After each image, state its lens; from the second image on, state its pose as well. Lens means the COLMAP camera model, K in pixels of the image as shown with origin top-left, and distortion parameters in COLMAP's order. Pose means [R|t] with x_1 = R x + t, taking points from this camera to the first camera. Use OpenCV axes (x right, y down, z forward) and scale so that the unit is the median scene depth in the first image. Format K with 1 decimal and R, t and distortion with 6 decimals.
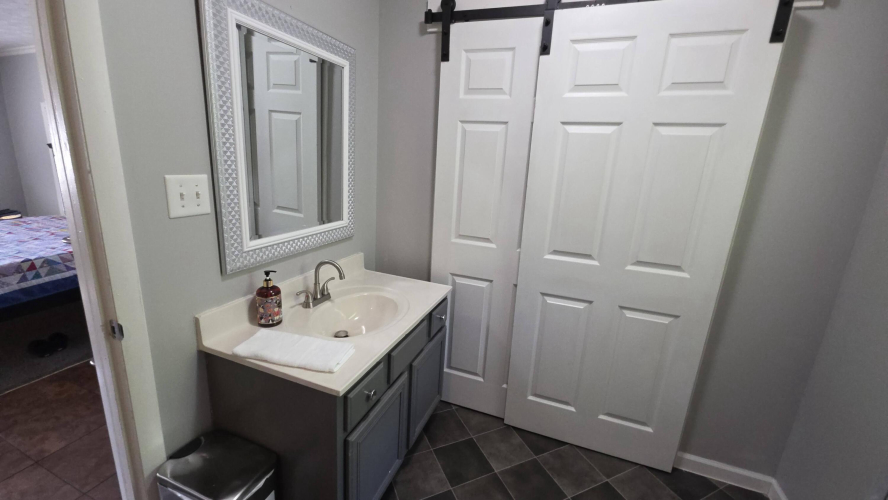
lens RADIAL K [[353.3, 0, 446.9], [0, 353.3, 245.8], [0, 0, 1]] dist [0.014470, -0.007877]
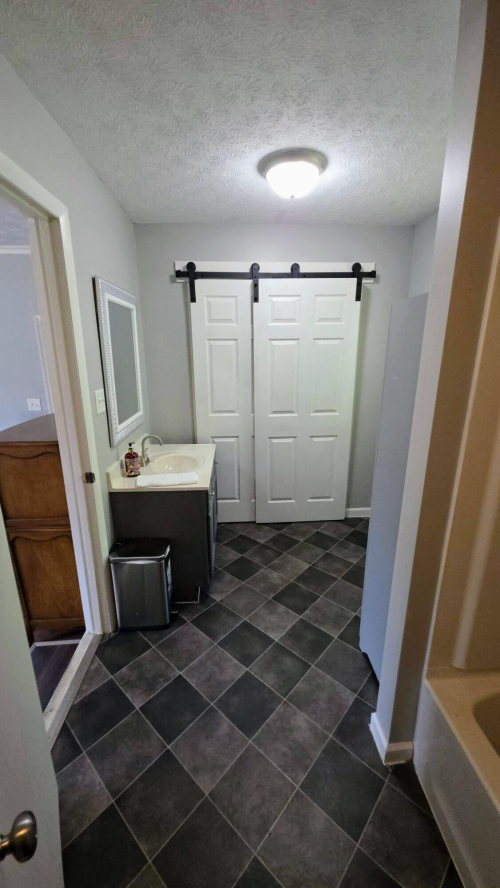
lens RADIAL K [[353.3, 0, 254.7], [0, 353.3, 445.3], [0, 0, 1]] dist [0.014470, -0.007877]
pose [[0.911218, -0.168148, 0.376043, -0.461401], [0.153835, 0.985753, 0.068012, 0.044981], [-0.382122, -0.004125, 0.924103, -0.575560]]
